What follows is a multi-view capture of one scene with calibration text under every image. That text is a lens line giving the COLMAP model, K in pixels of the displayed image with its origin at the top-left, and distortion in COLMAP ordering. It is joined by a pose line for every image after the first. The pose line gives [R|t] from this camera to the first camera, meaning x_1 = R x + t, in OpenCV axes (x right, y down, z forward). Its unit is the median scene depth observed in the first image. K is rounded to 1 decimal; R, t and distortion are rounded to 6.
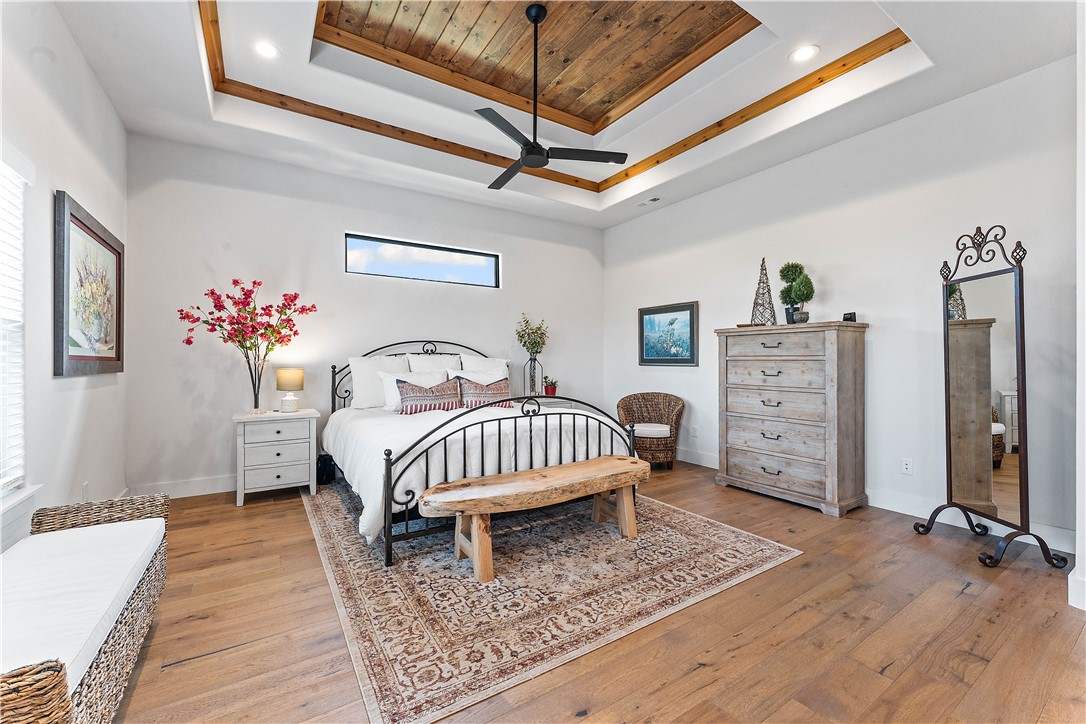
lens RADIAL K [[439.1, 0, 535.9], [0, 439.1, 360.2], [0, 0, 1]] dist [0.000032, -0.000114]
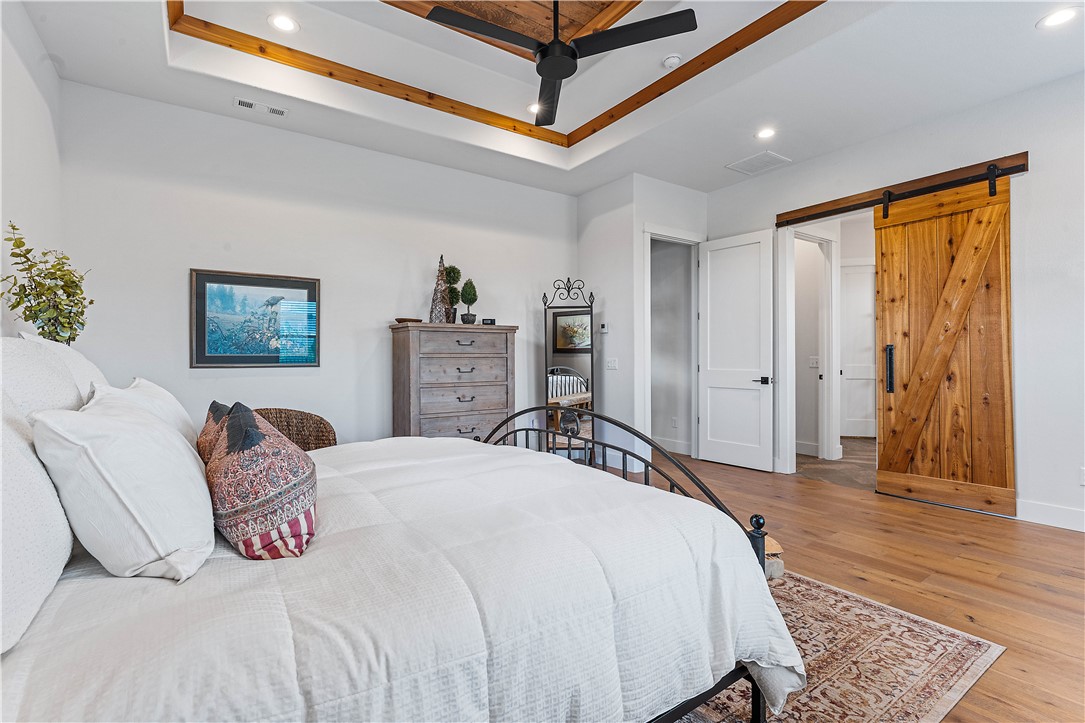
lens RADIAL K [[493.5, 0, 534.3], [0, 493.5, 355.9], [0, 0, 1]] dist [0.000220, 0.000298]
pose [[-0.032803, 0.003768, 0.999455, -0.630841], [0.005606, 0.999978, -0.003586, 0.001176], [-0.999446, 0.005485, -0.032823, 0.863242]]
